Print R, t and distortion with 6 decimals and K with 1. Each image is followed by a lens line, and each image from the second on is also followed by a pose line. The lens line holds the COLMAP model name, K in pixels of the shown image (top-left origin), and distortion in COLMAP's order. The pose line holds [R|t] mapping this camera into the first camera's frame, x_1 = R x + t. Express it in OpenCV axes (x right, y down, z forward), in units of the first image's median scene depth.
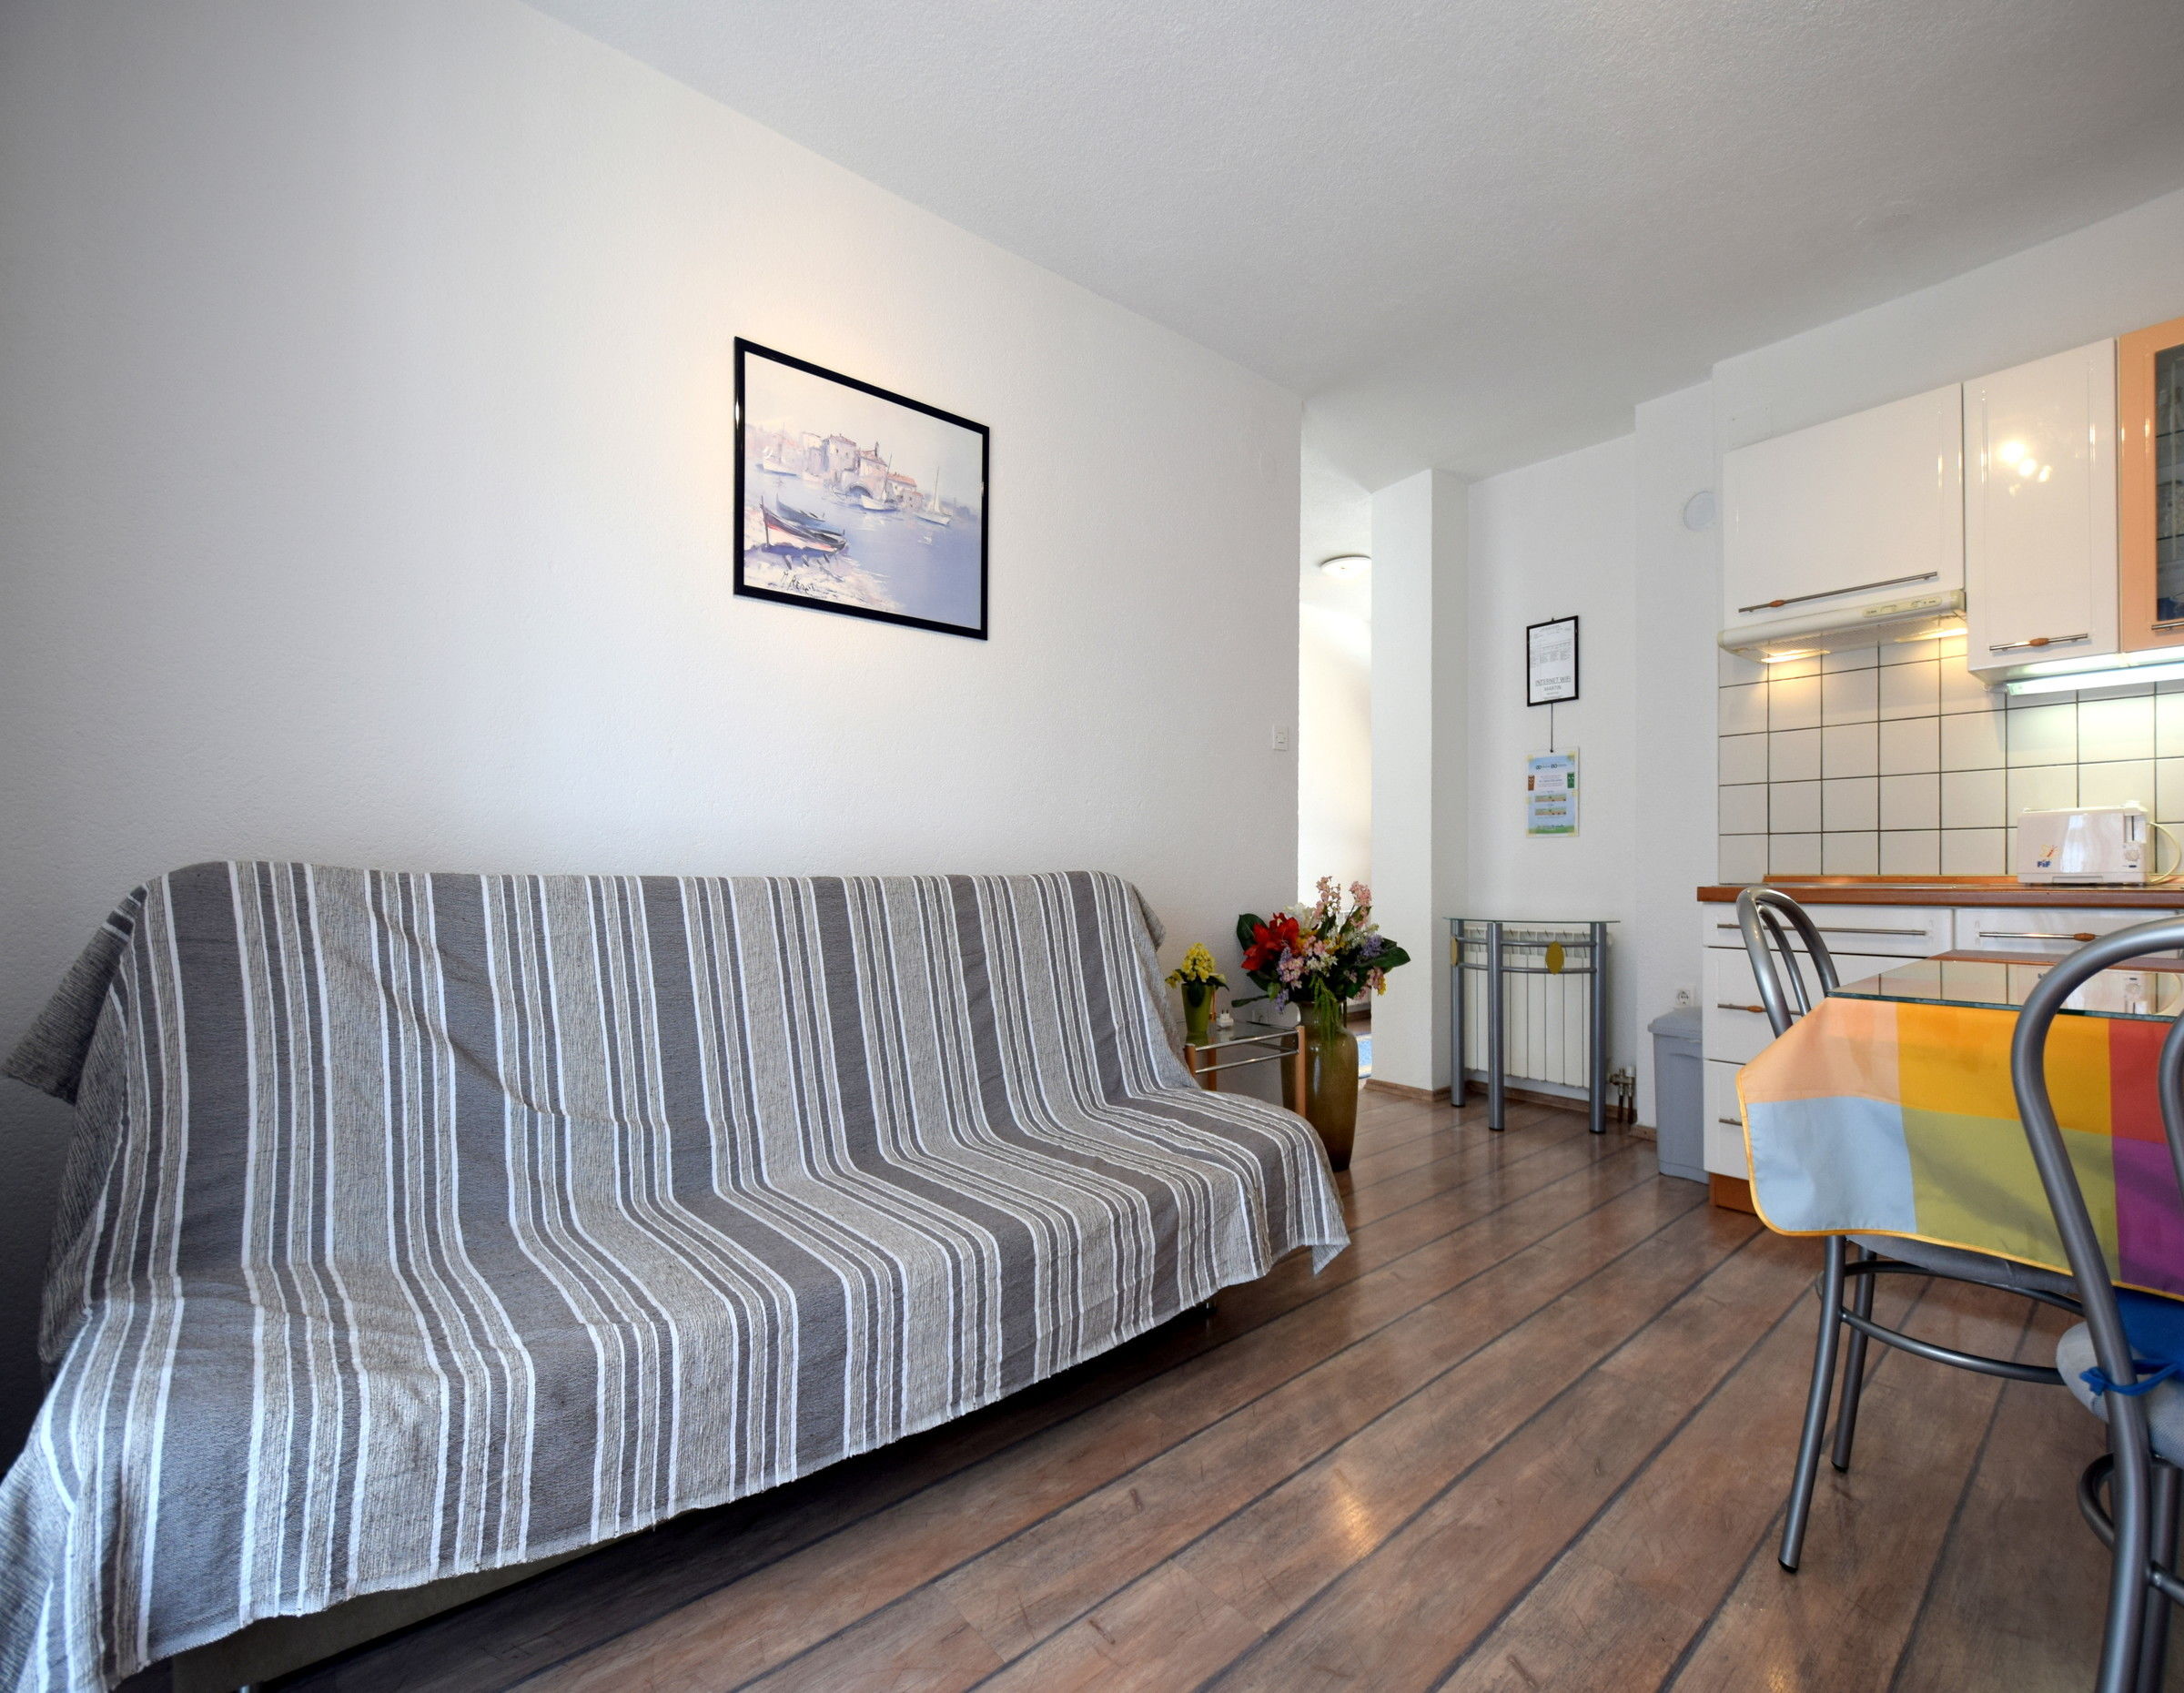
lens RADIAL K [[946.8, 0, 1104.5], [0, 946.8, 873.3], [0, 0, 1]] dist [0.009421, -0.006382]
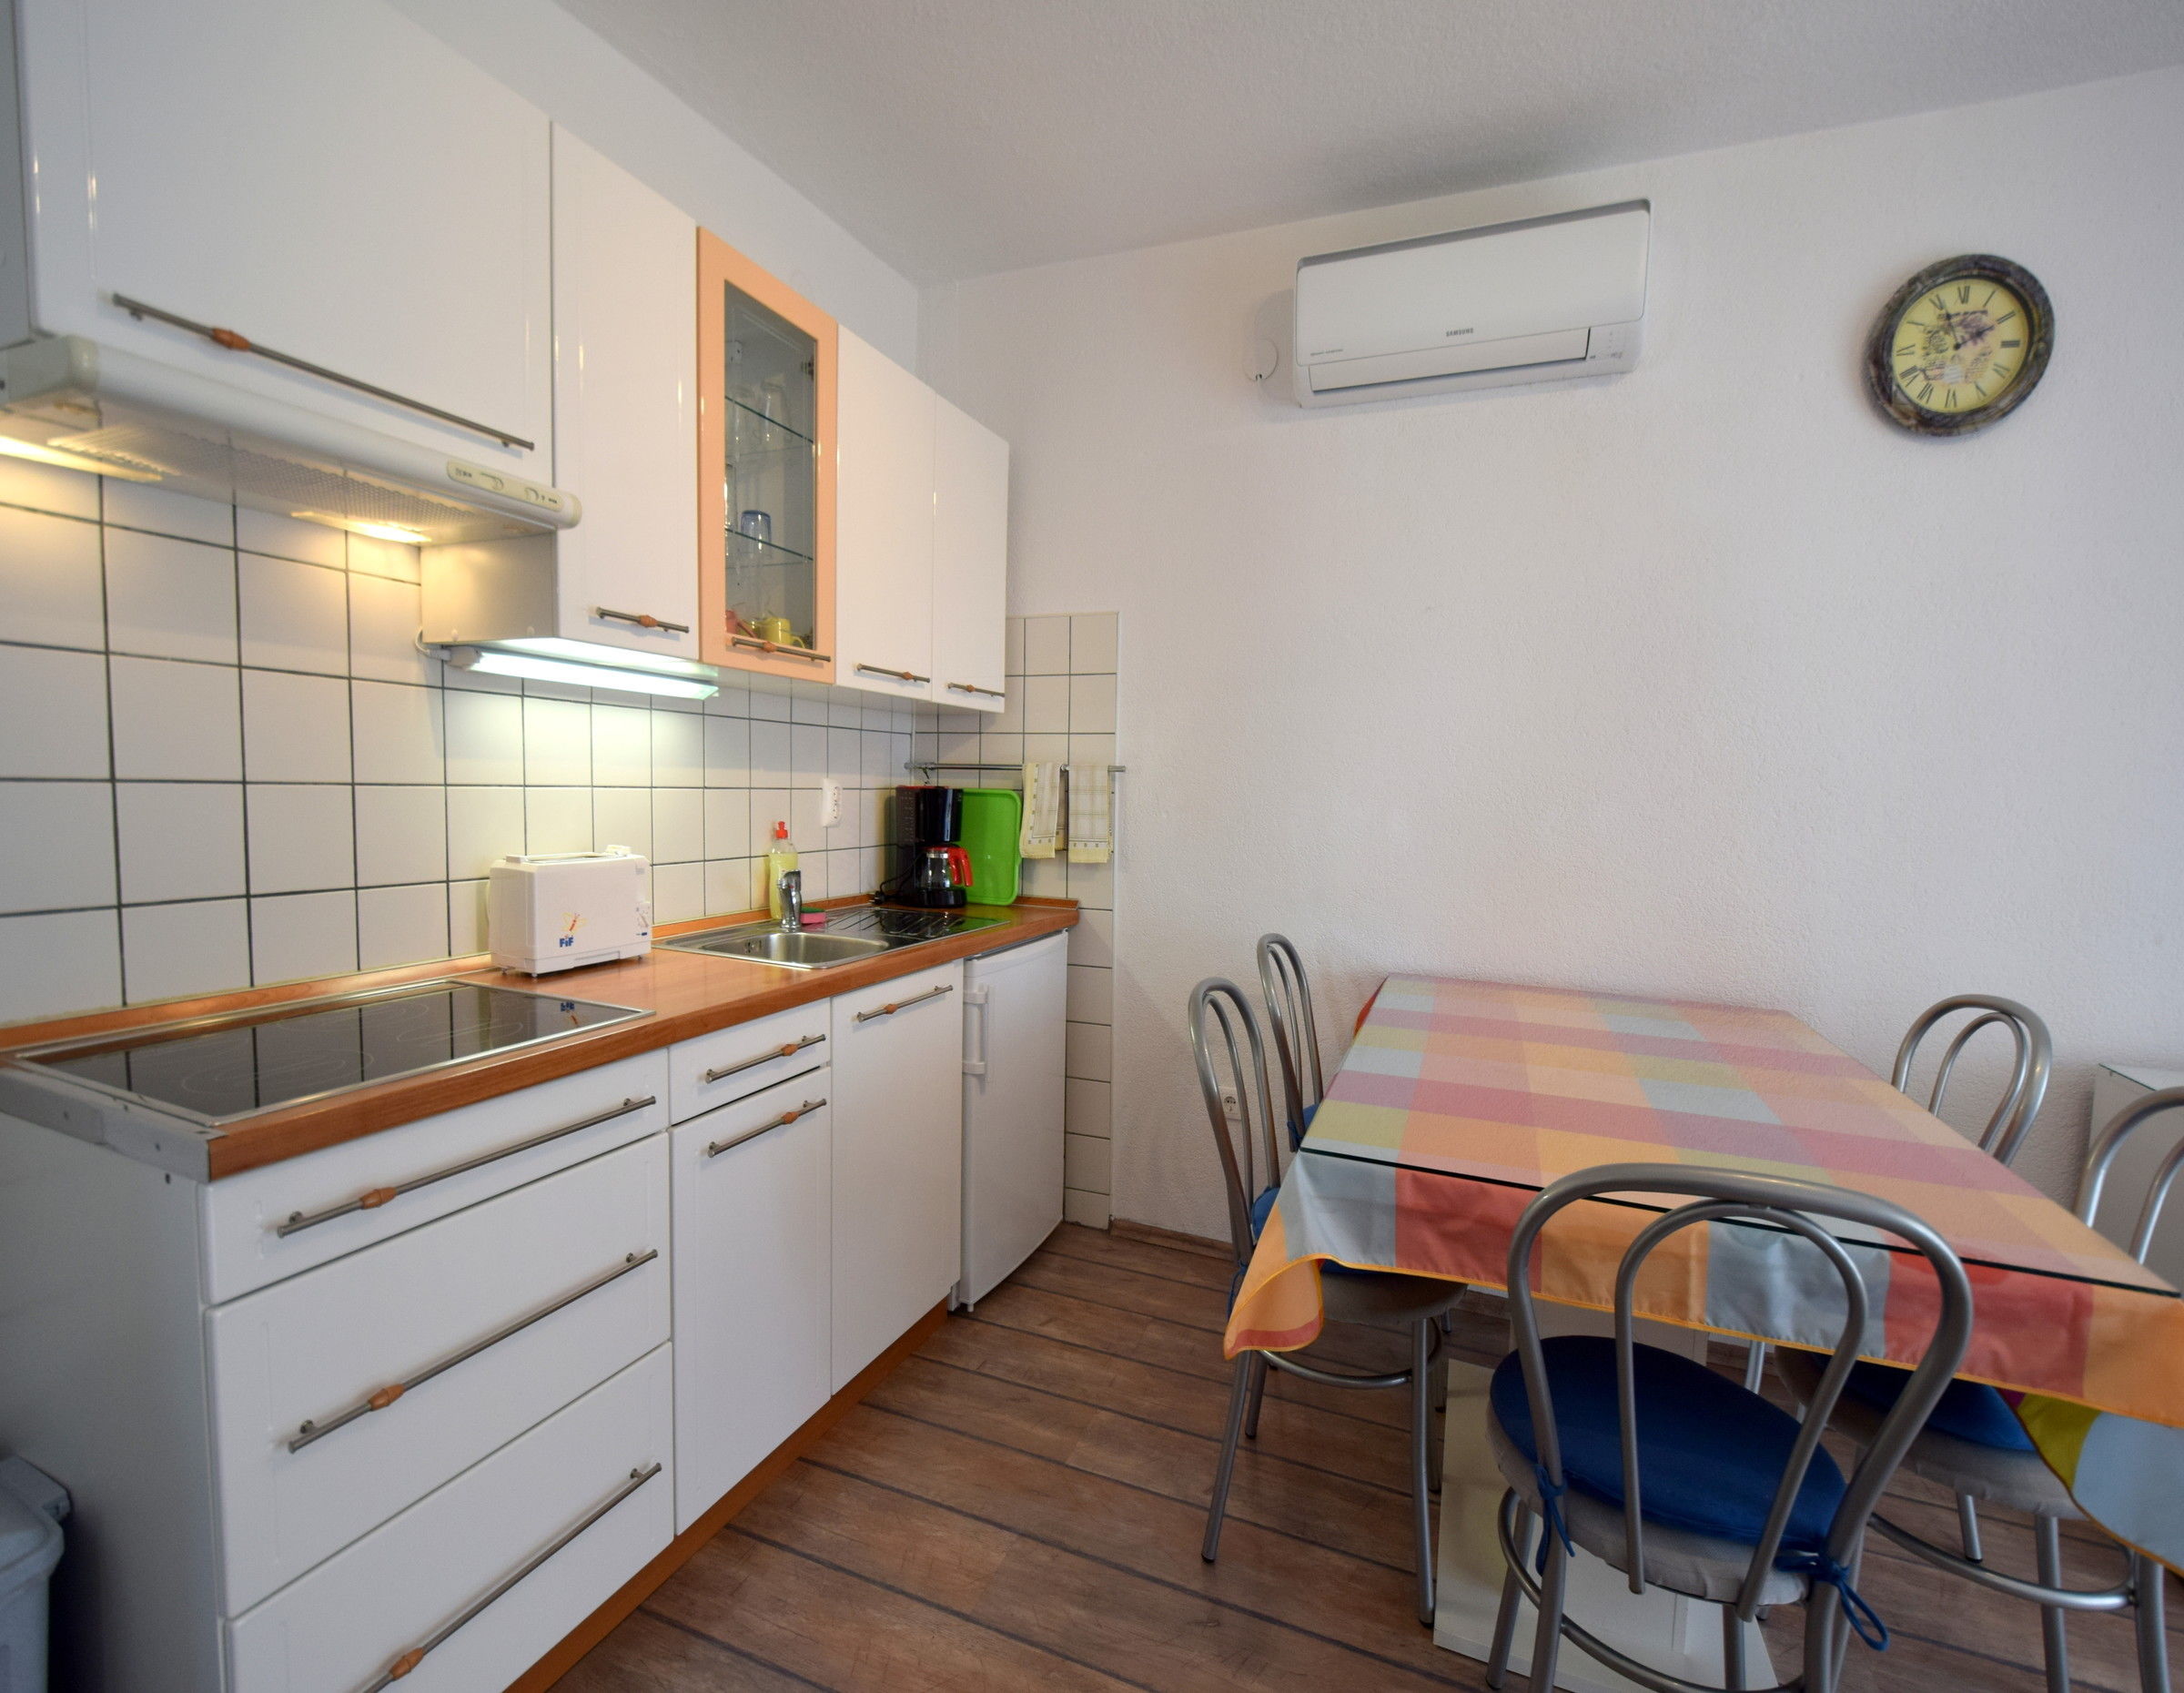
lens RADIAL K [[960.2, 0, 1092.0], [0, 960.2, 846.5], [0, 0, 1]] dist [0.000391, -0.003505]
pose [[-0.465576, -0.065308, 0.882595, 0.243872], [-0.024541, 0.997843, 0.060890, -0.140455], [-0.884668, 0.006689, -0.466174, 1.087441]]
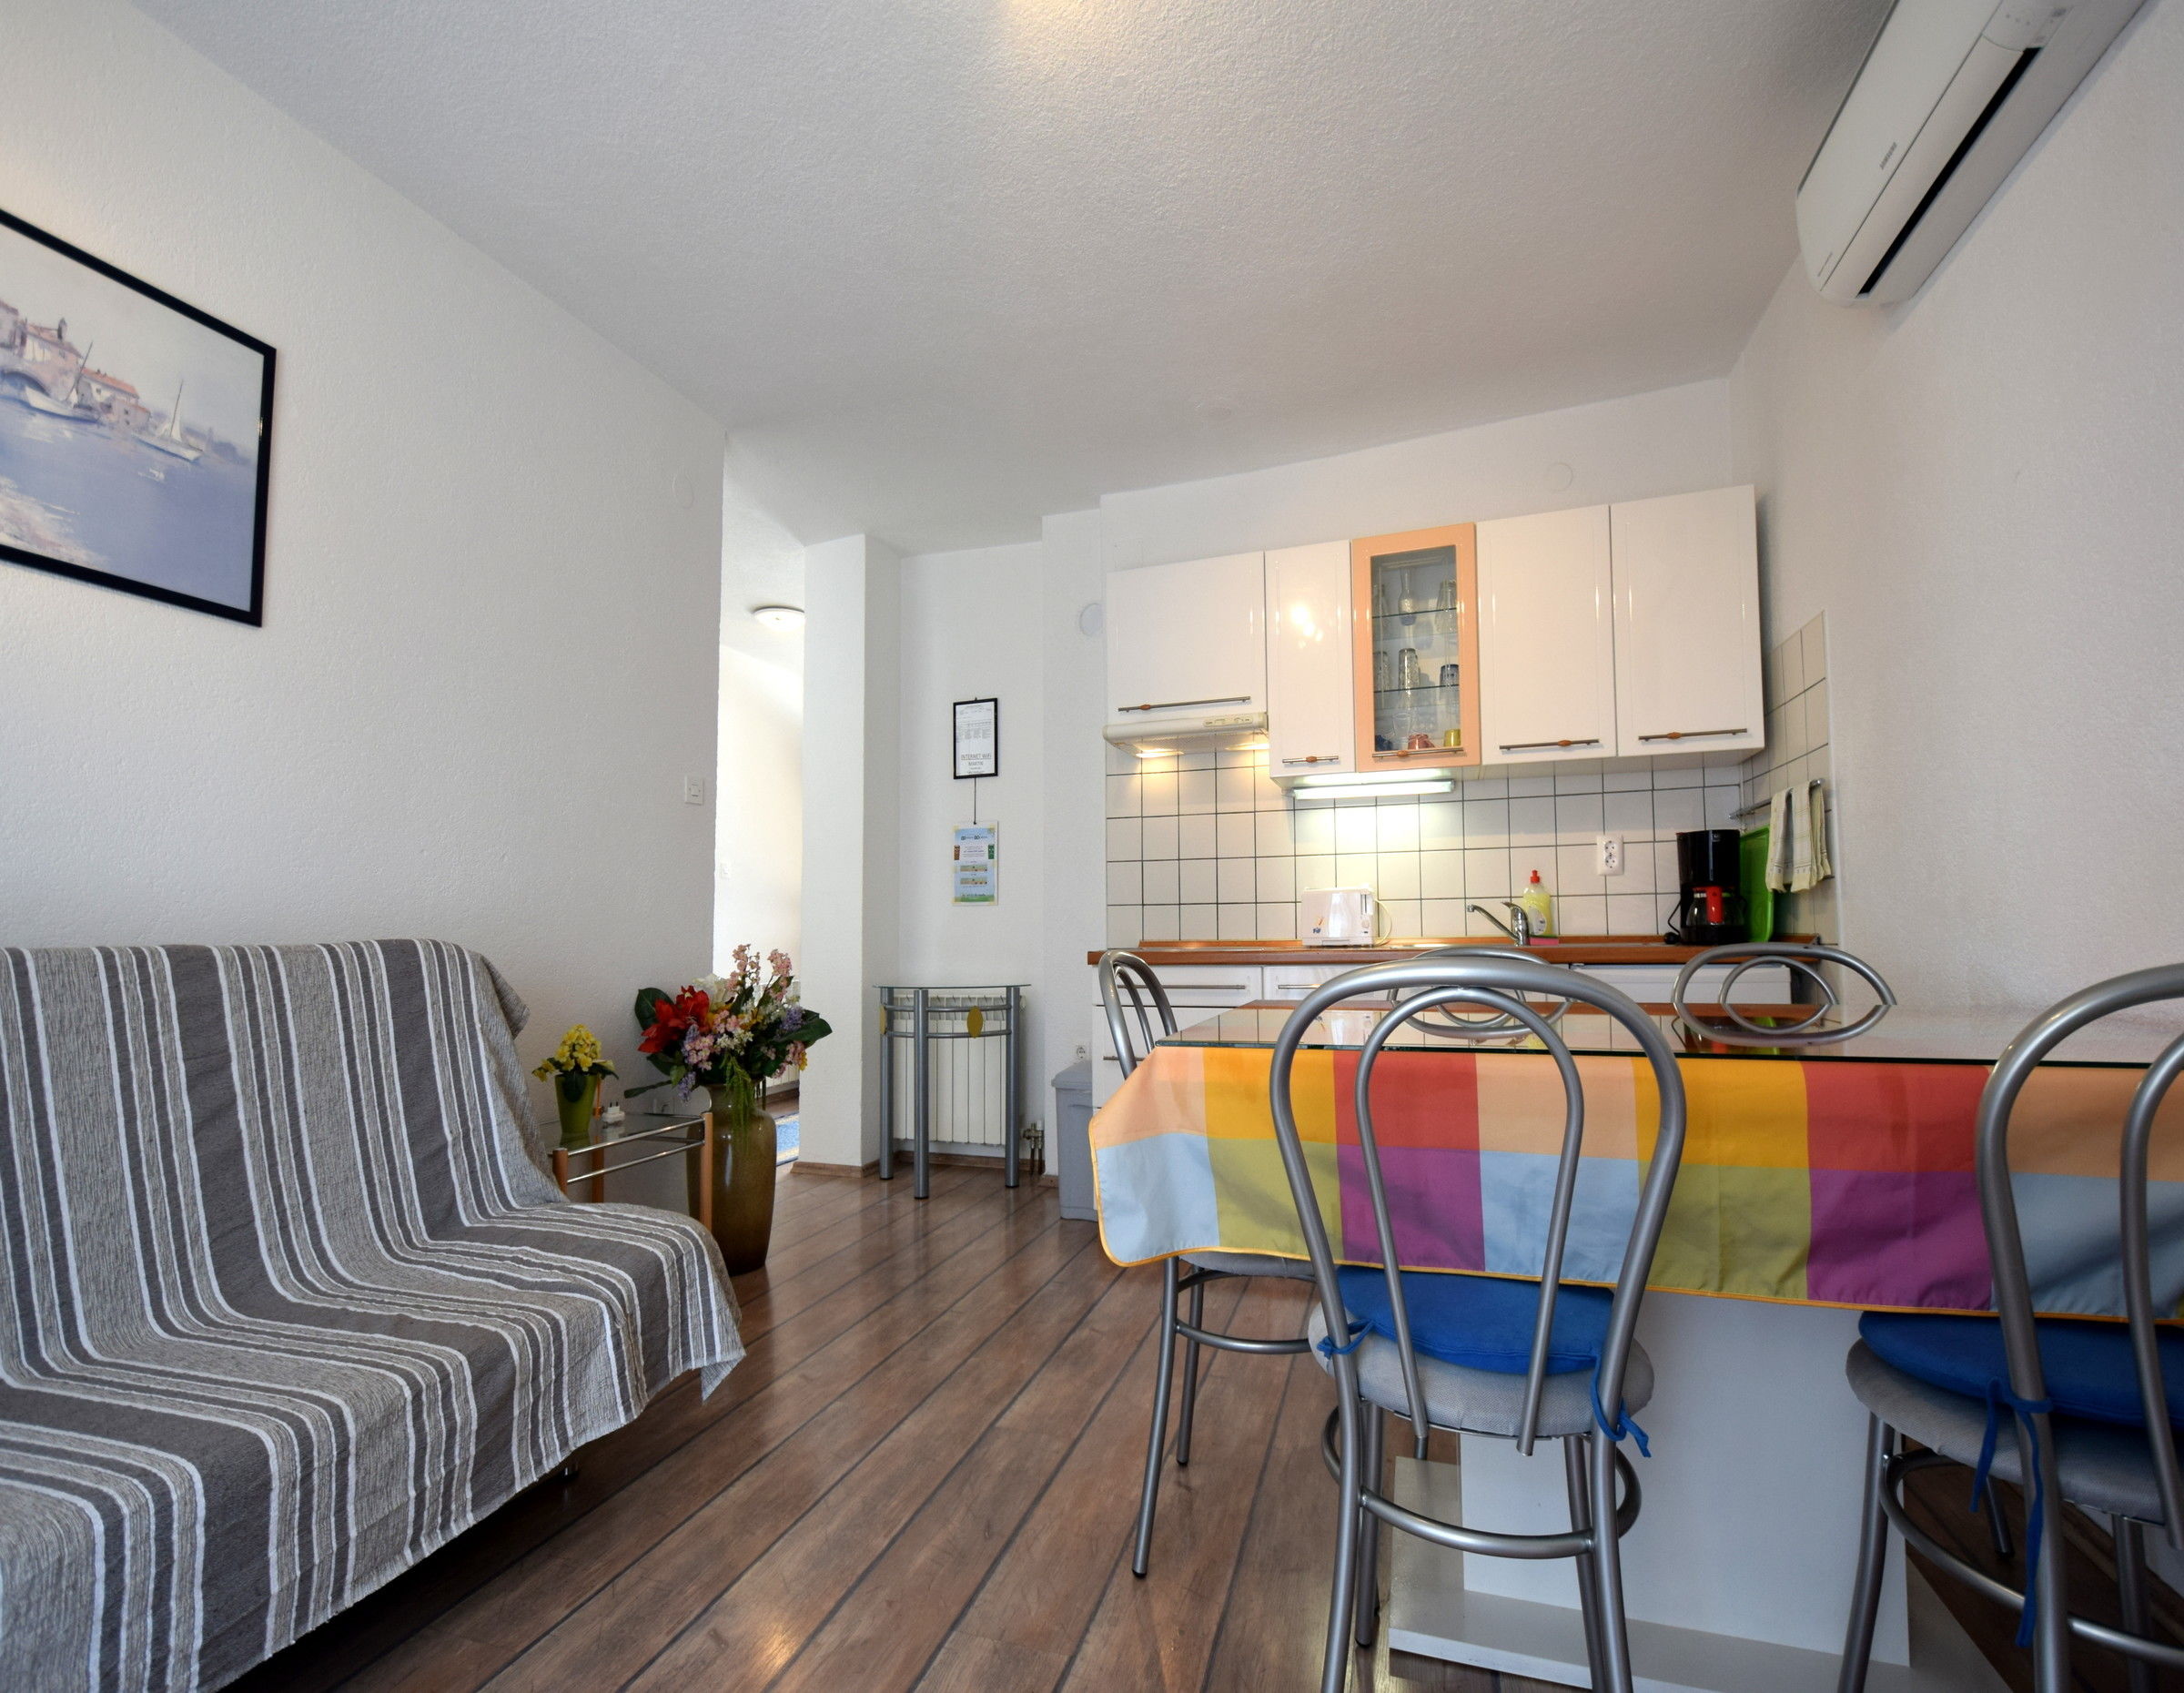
lens RADIAL K [[981.6, 0, 1101.0], [0, 981.6, 893.8], [0, 0, 1]] dist [0.006949, -0.005648]
pose [[0.852106, 0.020078, 0.522983, 0.045371], [0.005690, 0.998849, -0.047617, 0.002456], [-0.523338, 0.043551, 0.851012, 0.016733]]
